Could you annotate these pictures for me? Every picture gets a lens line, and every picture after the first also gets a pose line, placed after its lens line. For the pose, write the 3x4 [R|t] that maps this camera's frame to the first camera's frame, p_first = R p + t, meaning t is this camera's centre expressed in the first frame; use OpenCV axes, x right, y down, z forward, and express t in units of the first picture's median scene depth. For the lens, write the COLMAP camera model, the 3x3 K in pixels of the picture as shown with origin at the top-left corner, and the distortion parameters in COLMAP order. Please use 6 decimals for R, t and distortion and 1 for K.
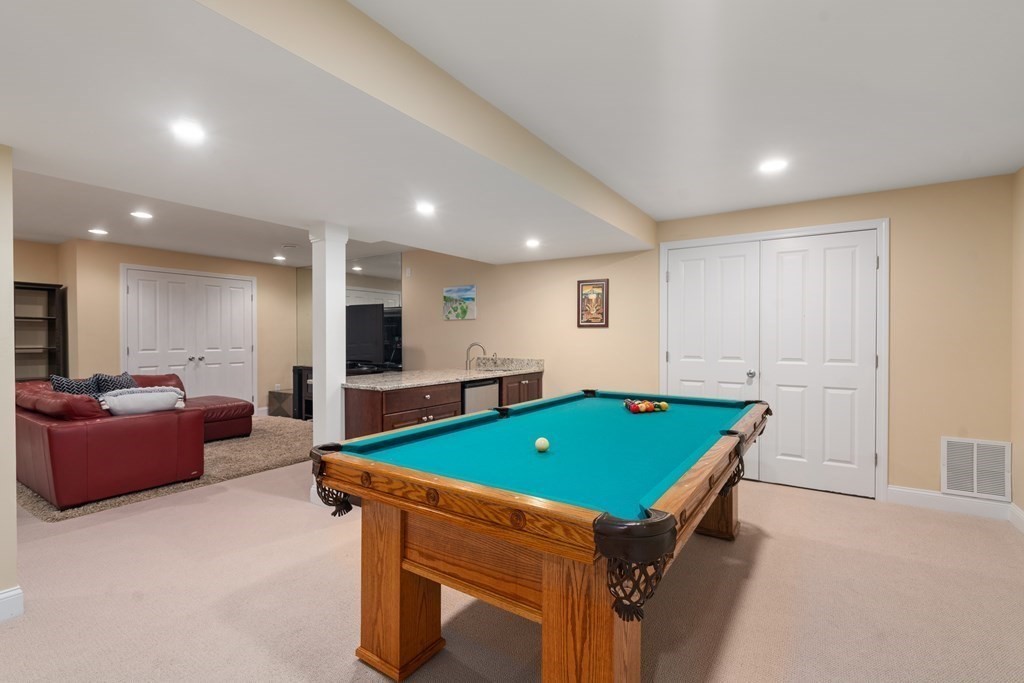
lens RADIAL K [[475.0, 0, 511.9], [0, 475.0, 338.3], [0, 0, 1]] dist [-0.013865, 0.000470]
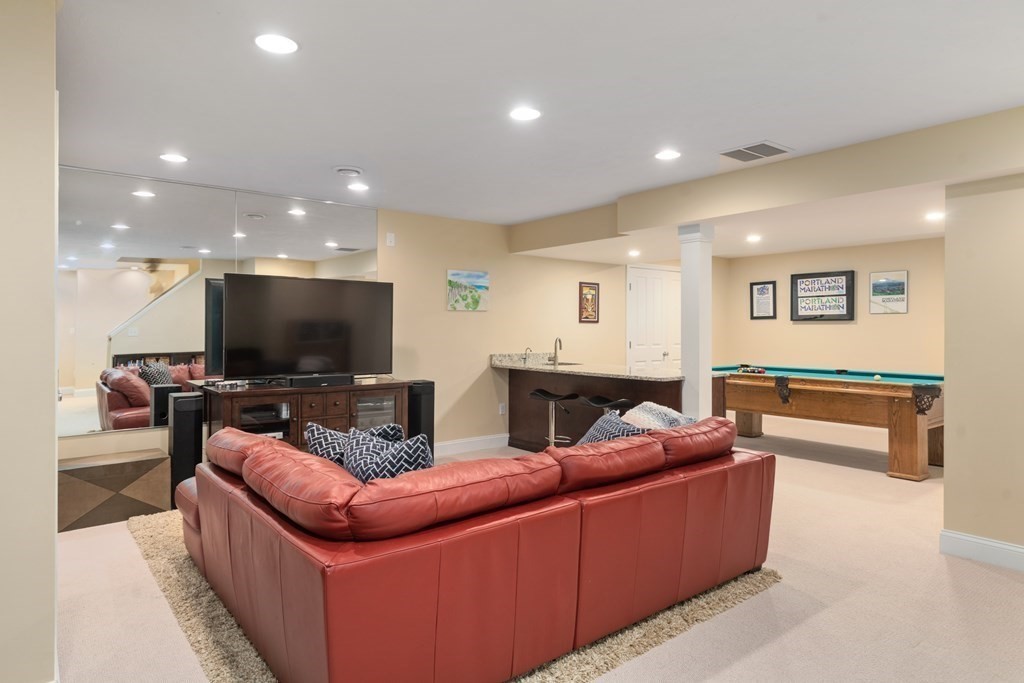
lens RADIAL K [[590.8, 0, 512.1], [0, 590.8, 339.1], [0, 0, 1]] dist [0.005035, 0.000344]
pose [[0.319522, -0.008608, 0.947540, -1.077678], [0.012675, 0.999908, 0.004809, 0.006565], [-0.947494, 0.010474, 0.319602, 0.602856]]
